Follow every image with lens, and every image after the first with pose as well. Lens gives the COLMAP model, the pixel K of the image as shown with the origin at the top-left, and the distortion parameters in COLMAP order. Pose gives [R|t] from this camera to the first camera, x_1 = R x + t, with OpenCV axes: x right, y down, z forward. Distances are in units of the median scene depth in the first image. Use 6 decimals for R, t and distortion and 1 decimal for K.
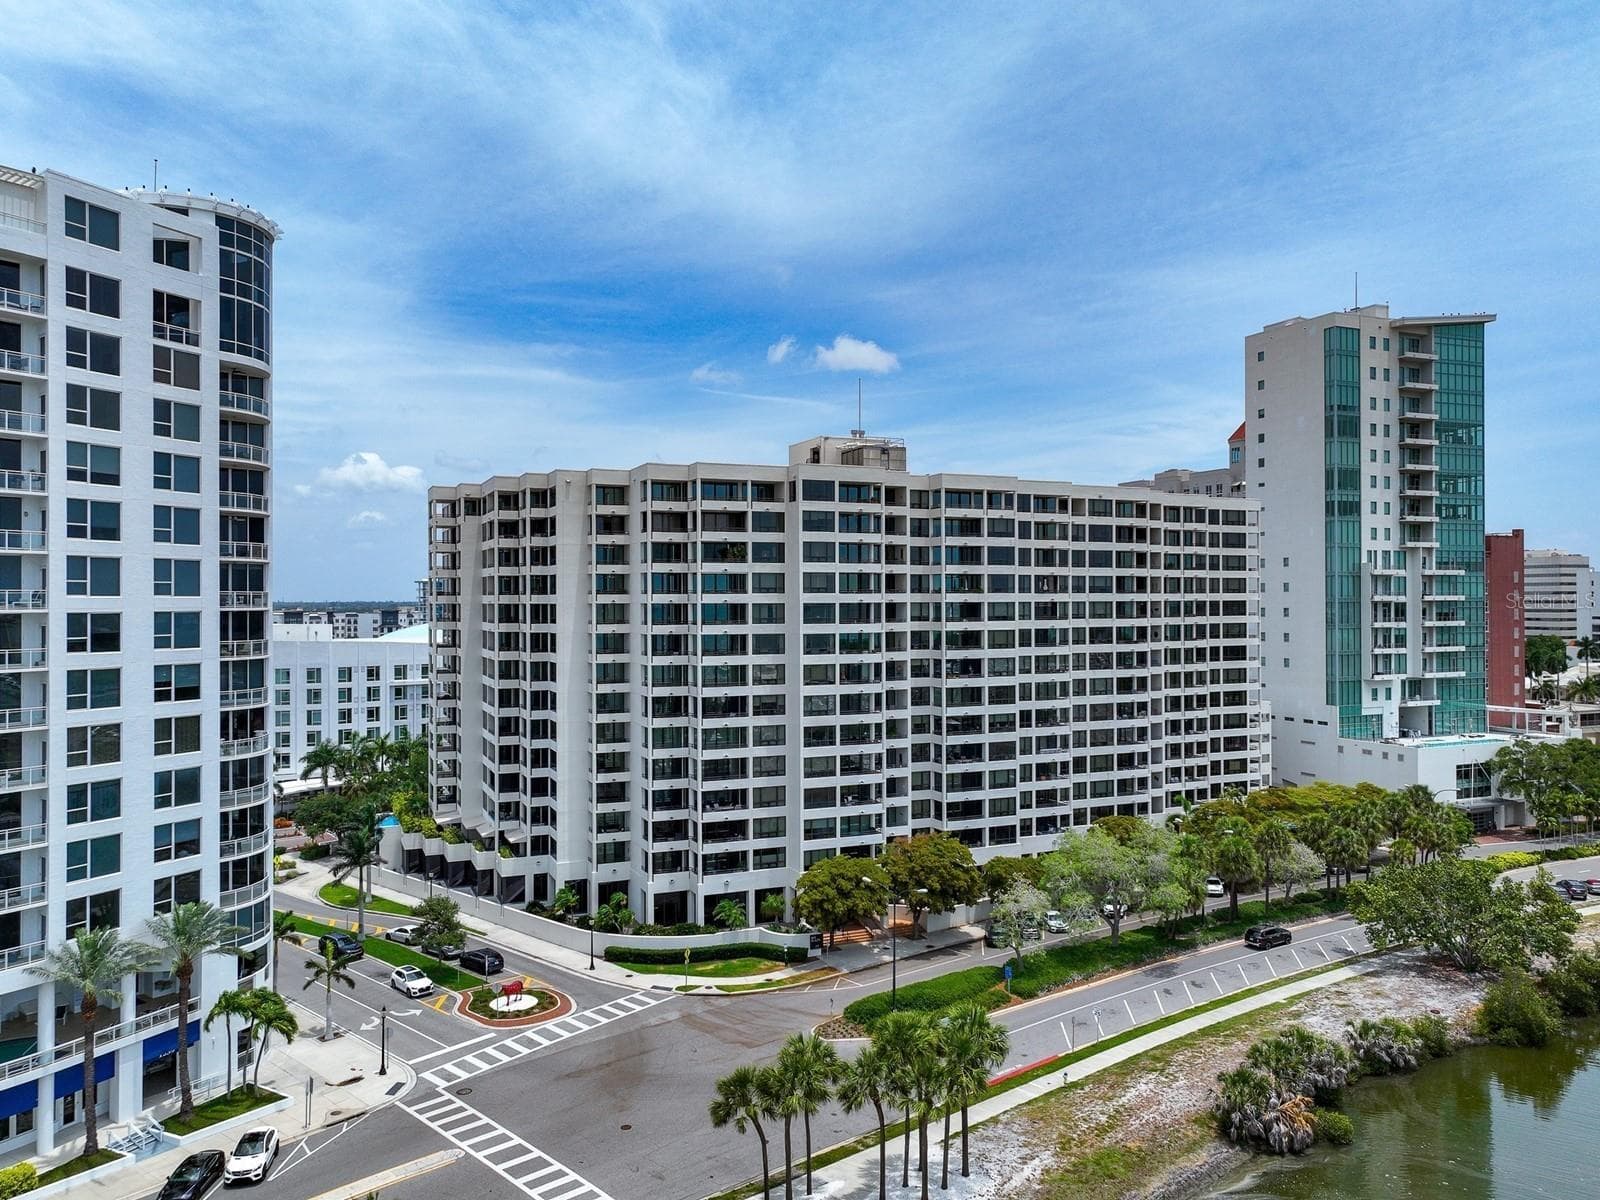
lens RADIAL K [[1269.0, 0, 867.2], [0, 1269.0, 600.1], [0, 0, 1]] dist [-0.000546, 0.016082]
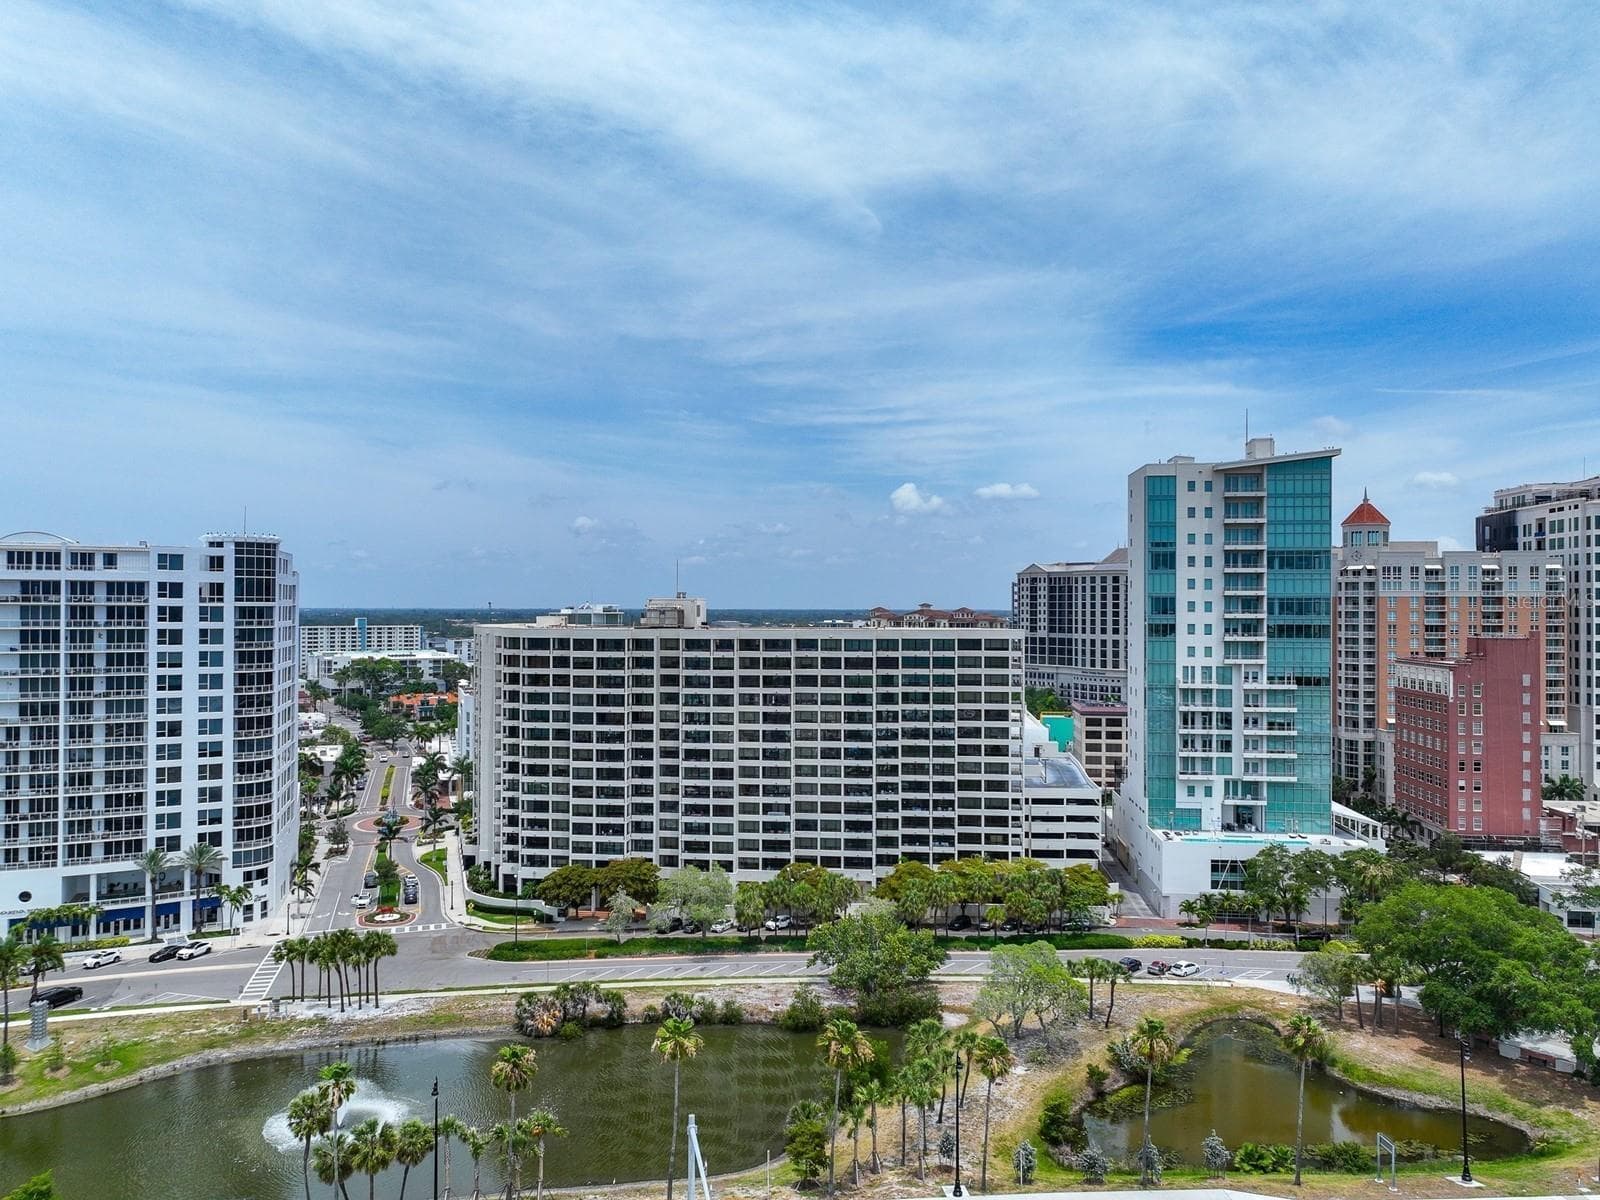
lens RADIAL K [[1295.6, 0, 835.7], [0, 1295.6, 594.0], [0, 0, 1]] dist [0.008362, -0.003166]
pose [[0.836248, 0.001615, -0.548349, 1.061239], [-0.006113, 0.999961, -0.006378, -0.130526], [0.548318, 0.008685, 0.836225, -0.224490]]
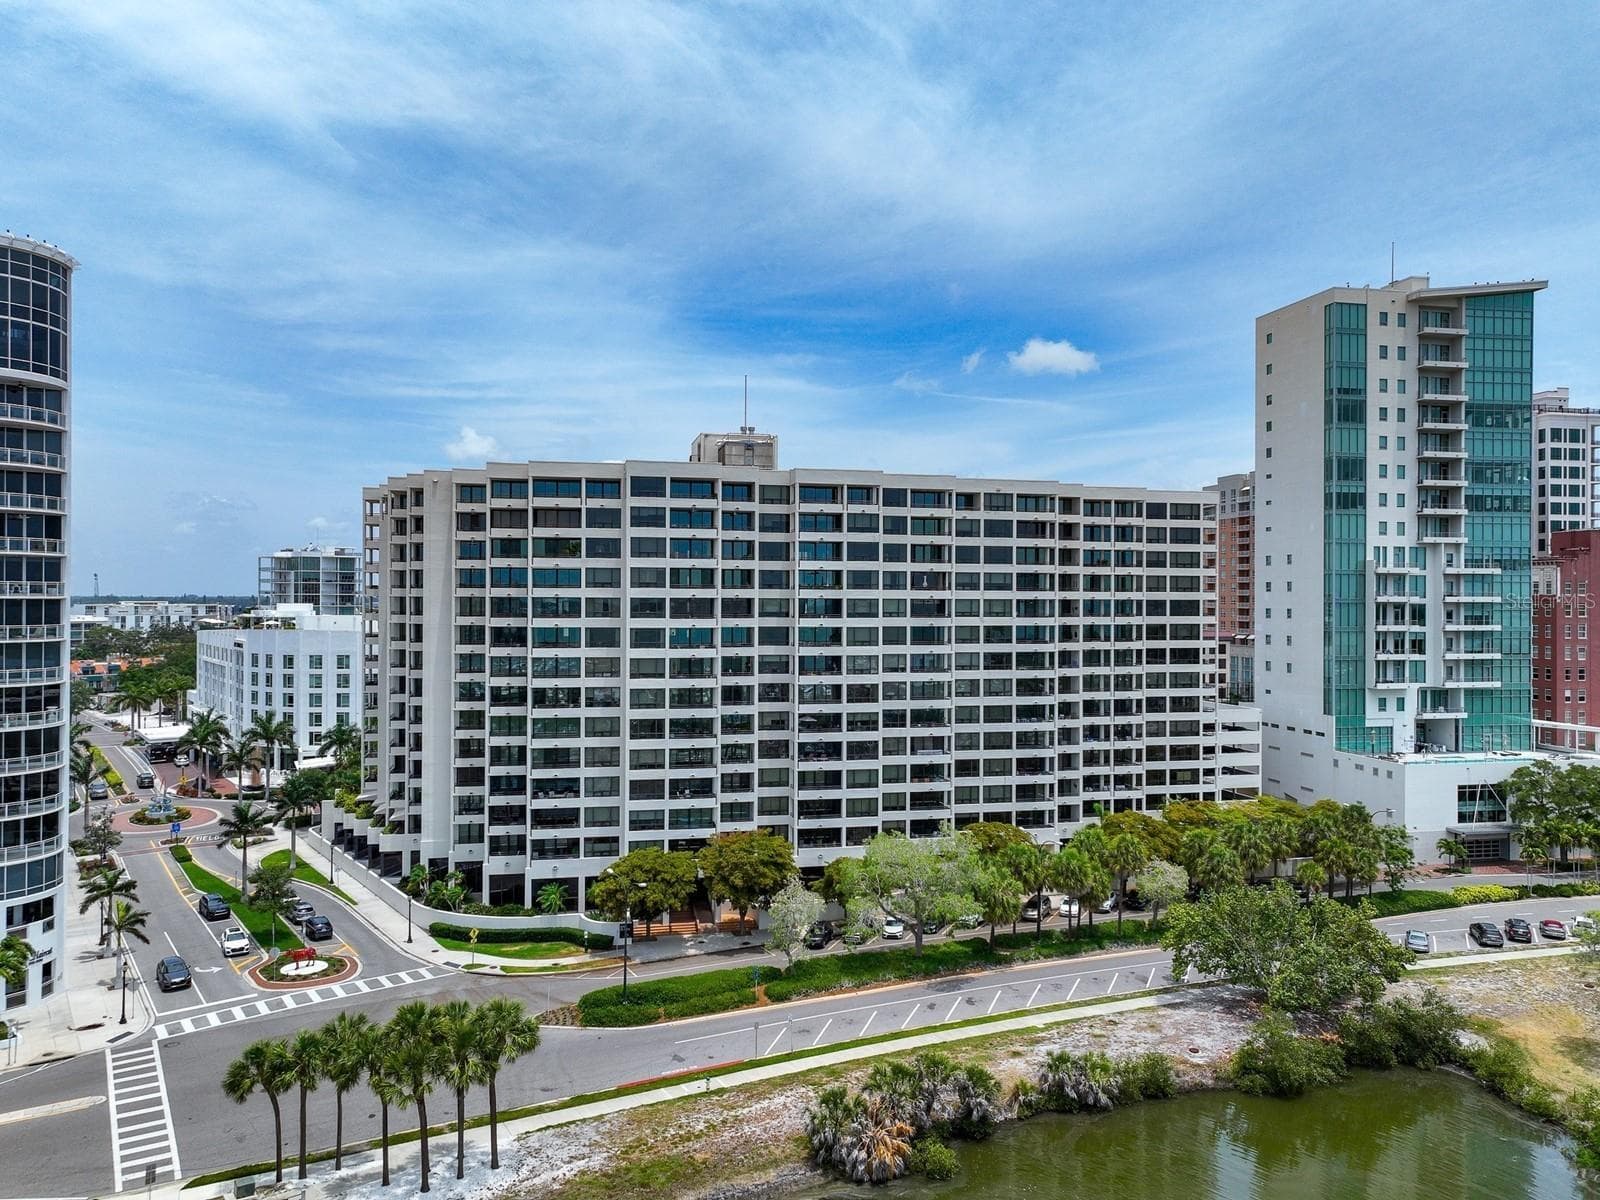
lens RADIAL K [[1246.0, 0, 850.6], [0, 1246.0, 598.1], [0, 0, 1]] dist [-0.004637, 0.021918]
pose [[0.975286, 0.006584, -0.220848, 0.306625], [-0.007090, 0.999974, -0.001500, 0.002735], [0.220833, 0.003029, 0.975307, 0.057798]]
